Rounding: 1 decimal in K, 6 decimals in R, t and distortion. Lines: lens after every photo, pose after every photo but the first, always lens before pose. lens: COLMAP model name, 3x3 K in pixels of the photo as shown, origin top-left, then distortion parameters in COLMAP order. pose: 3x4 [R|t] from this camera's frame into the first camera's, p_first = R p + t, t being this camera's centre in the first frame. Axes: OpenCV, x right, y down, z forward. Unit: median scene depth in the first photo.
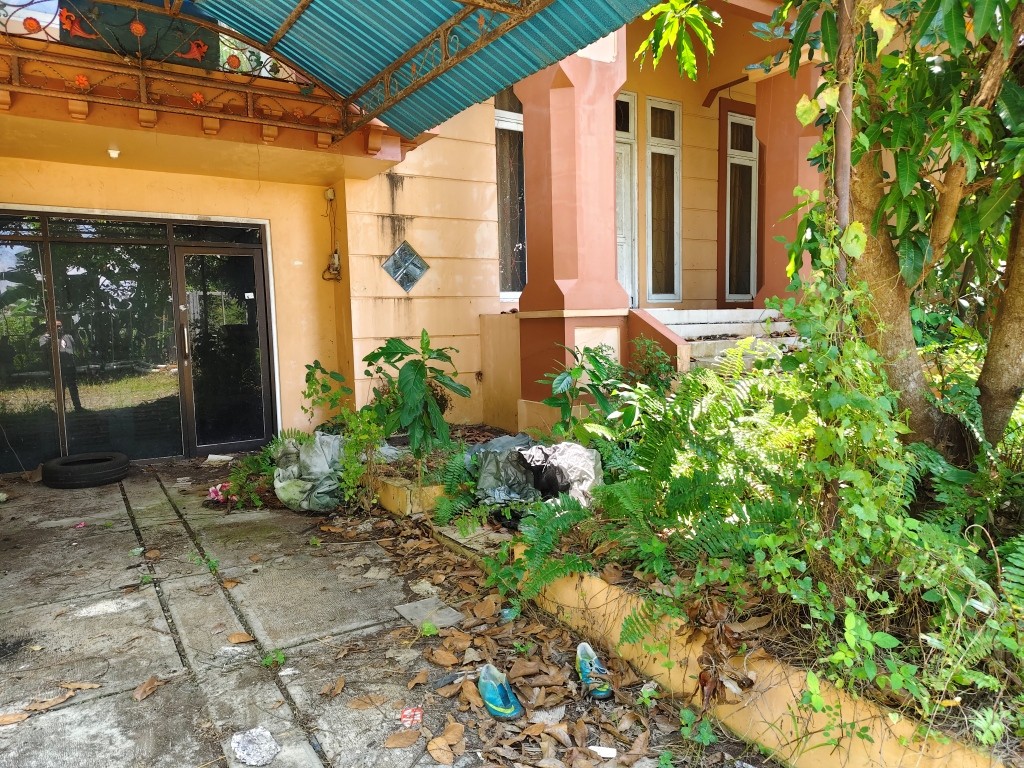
lens RADIAL K [[688.6, 0, 512.0], [0, 688.6, 384.0], [0, 0, 1]] dist [0.002373, -0.001086]
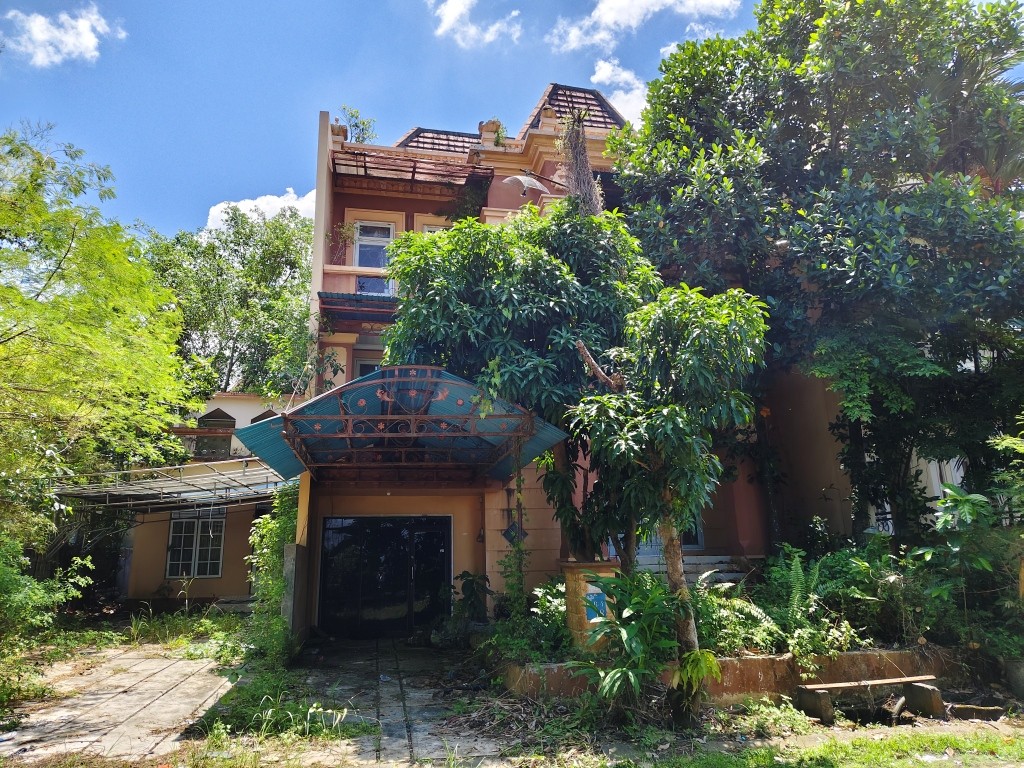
lens RADIAL K [[688.6, 0, 512.0], [0, 688.6, 384.0], [0, 0, 1]] dist [0.002373, -0.001086]
pose [[0.925295, -0.105396, -0.364309, 0.629891], [-0.020753, 0.945098, -0.326129, 0.070352], [0.378680, 0.309326, 0.872307, -0.902855]]
